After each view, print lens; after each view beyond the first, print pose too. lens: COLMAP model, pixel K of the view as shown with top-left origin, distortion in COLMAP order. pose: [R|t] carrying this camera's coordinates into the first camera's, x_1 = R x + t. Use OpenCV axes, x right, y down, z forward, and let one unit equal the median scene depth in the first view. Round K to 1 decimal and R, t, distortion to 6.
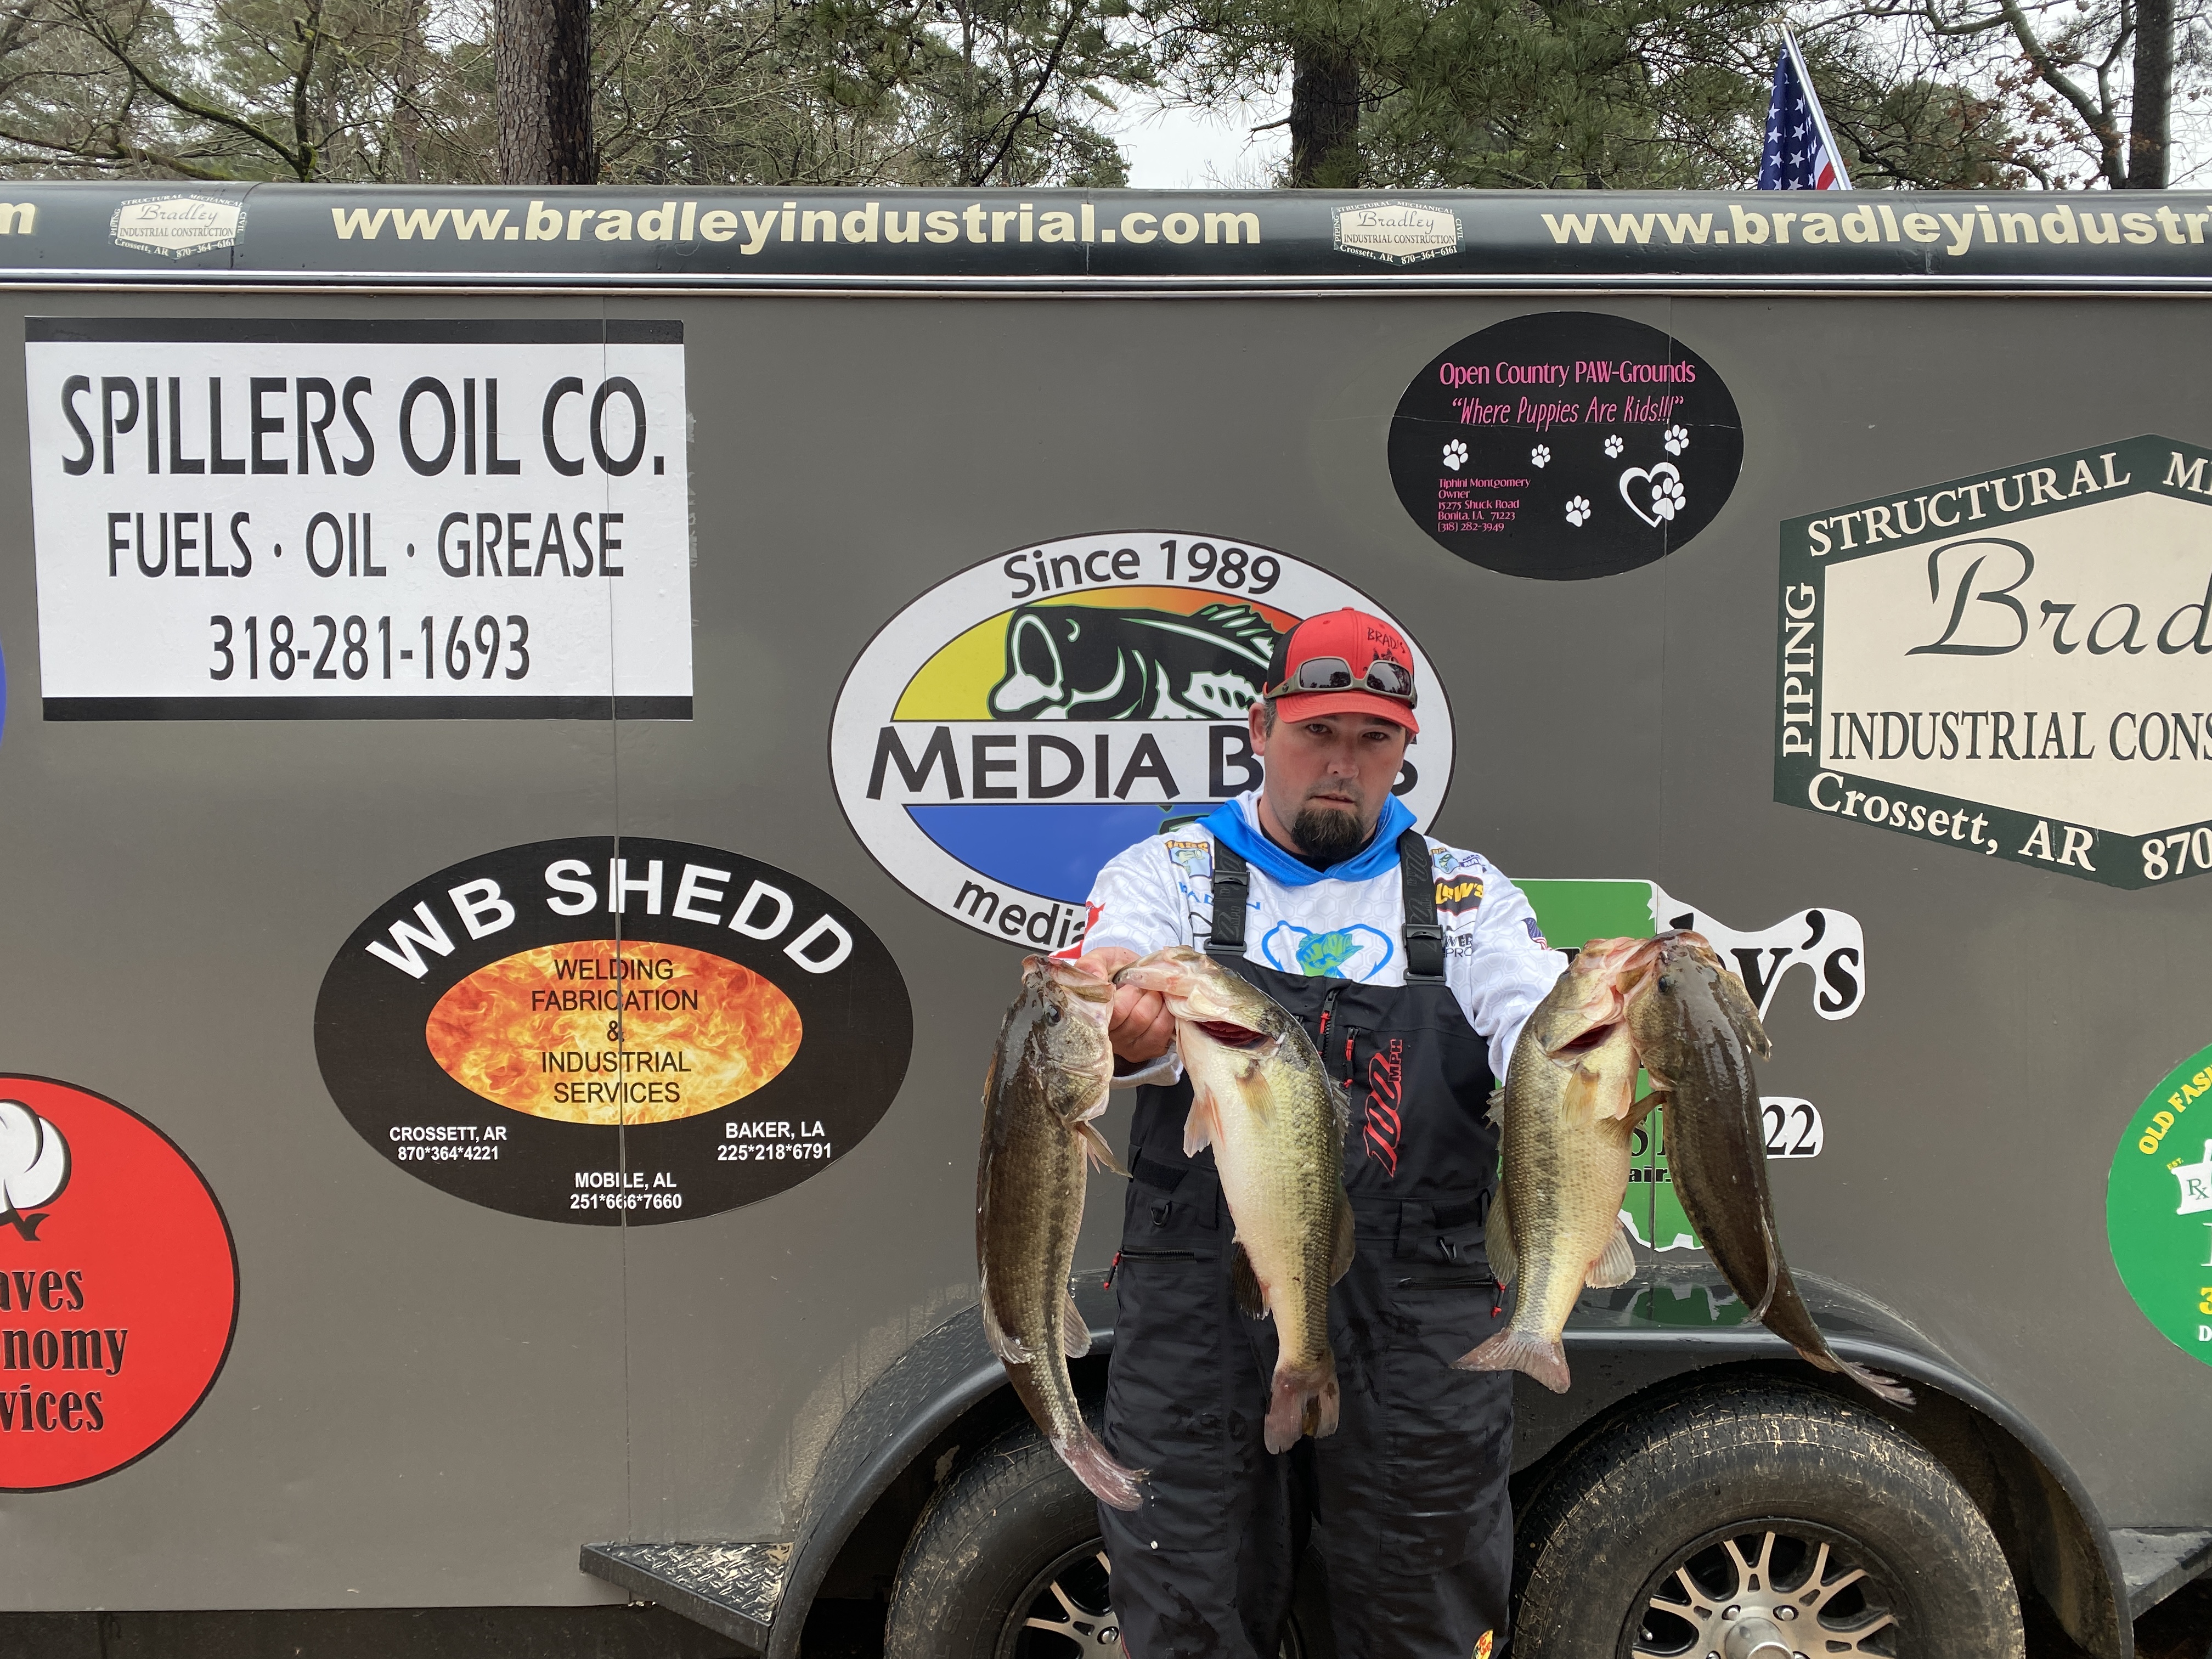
lens RADIAL K [[1729.2, 0, 1109.0], [0, 1729.2, 825.2], [0, 0, 1]] dist [0.042567, -0.039280]
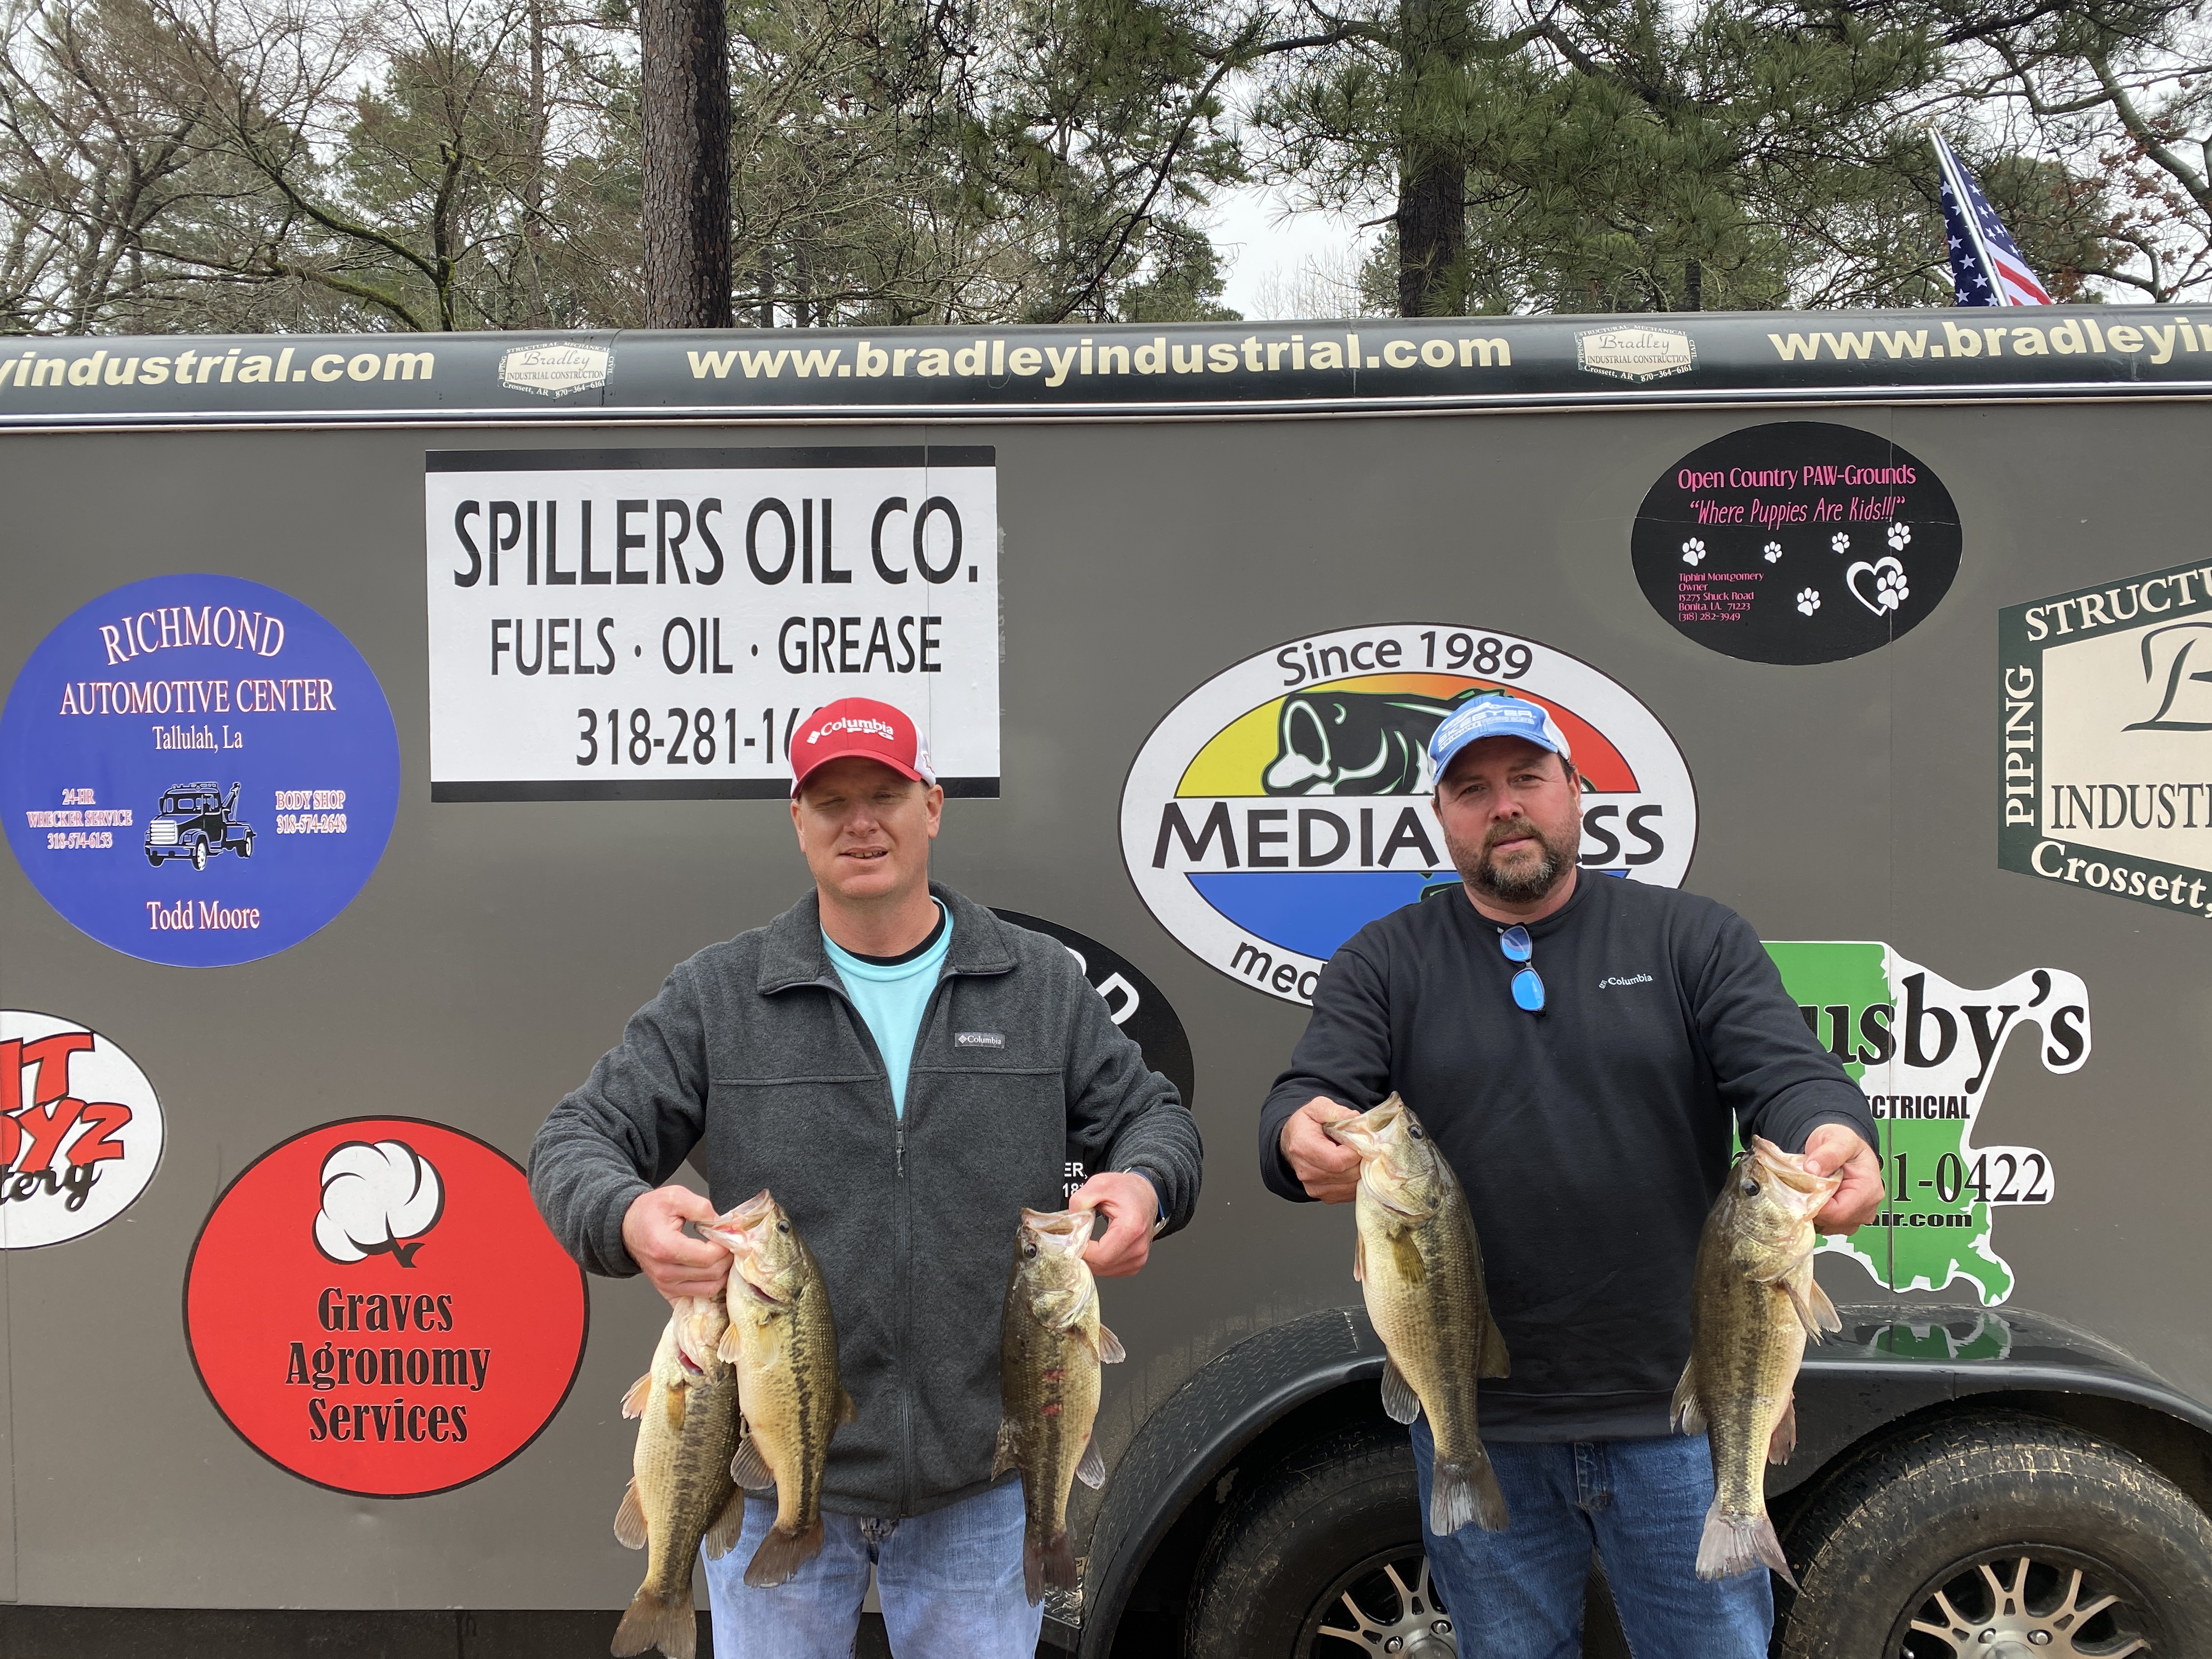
lens RADIAL K [[1721.8, 0, 1106.5], [0, 1721.8, 819.1], [0, 0, 1]] dist [0.039927, -0.027801]
pose [[0.998774, -0.005021, -0.049256, -0.115715], [0.002627, 0.998818, -0.048544, 0.006781], [0.049441, 0.048355, 0.997606, -0.098000]]
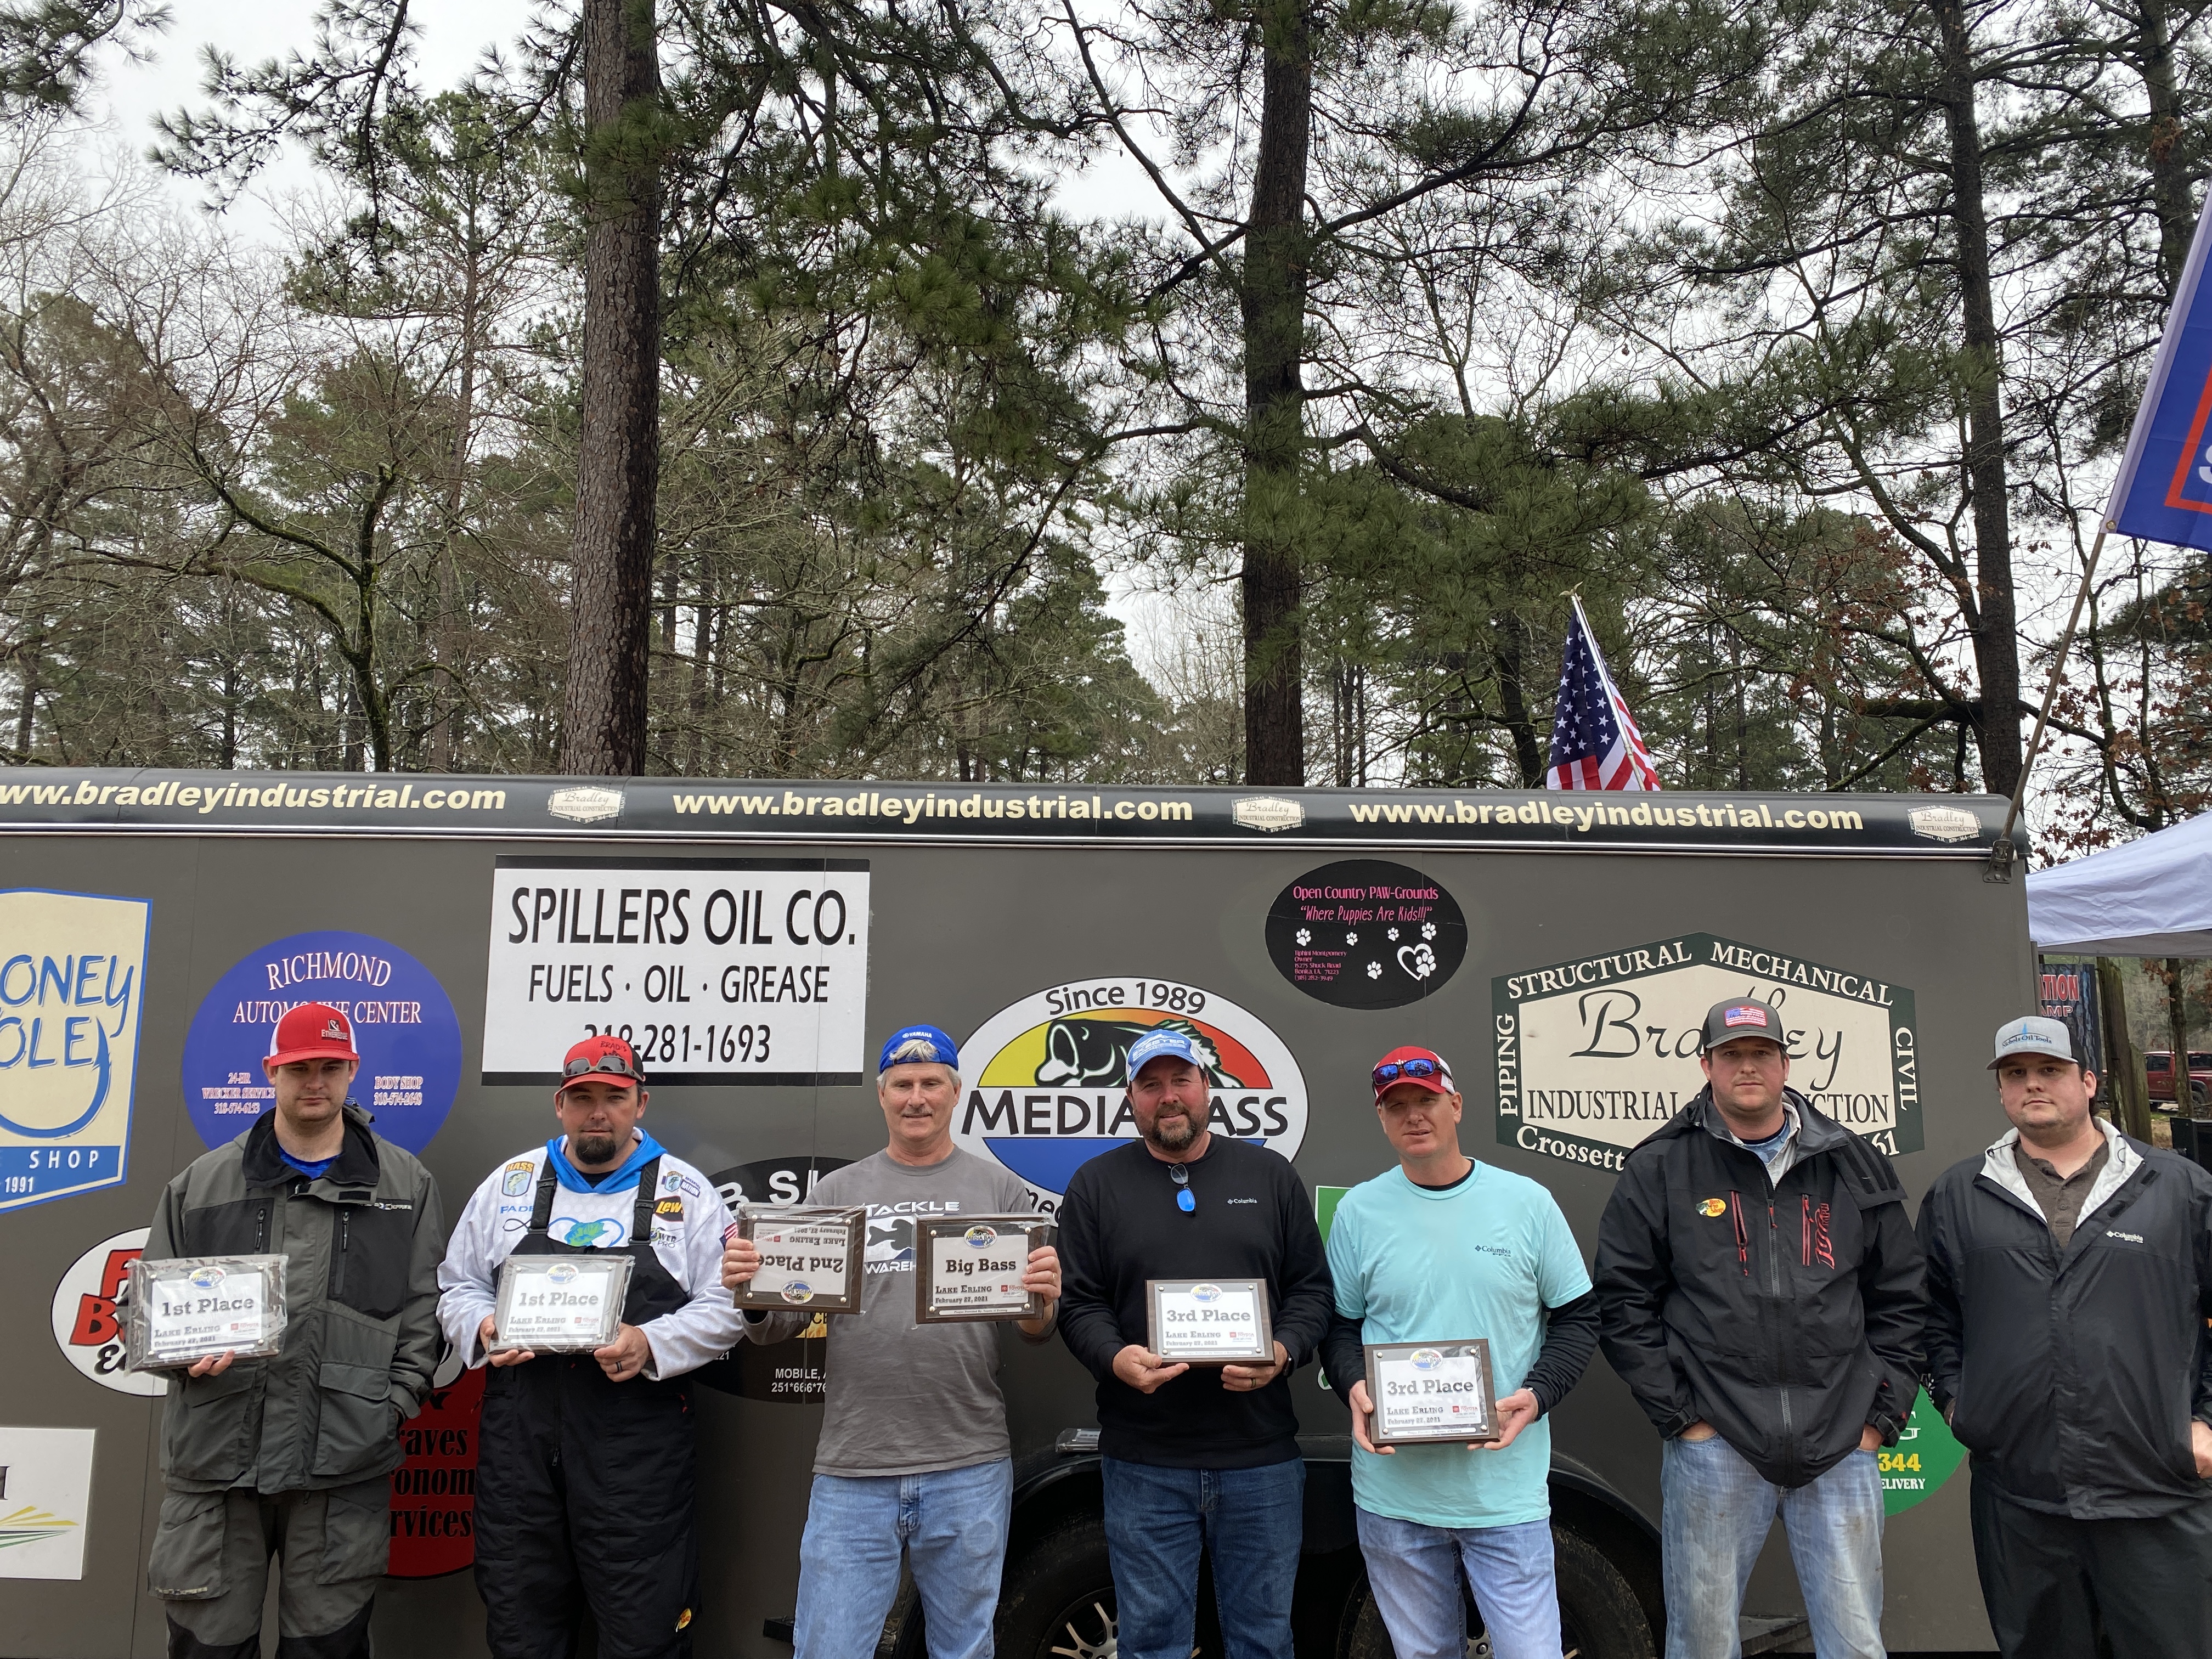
lens RADIAL K [[1695.5, 0, 1111.4], [0, 1695.5, 806.0], [0, 0, 1]] dist [0.159363, -0.279291]
pose [[0.999798, 0.012238, 0.015962, -0.024575], [-0.008458, 0.975838, -0.218334, 0.035018], [-0.018248, 0.218154, 0.975744, -0.703537]]
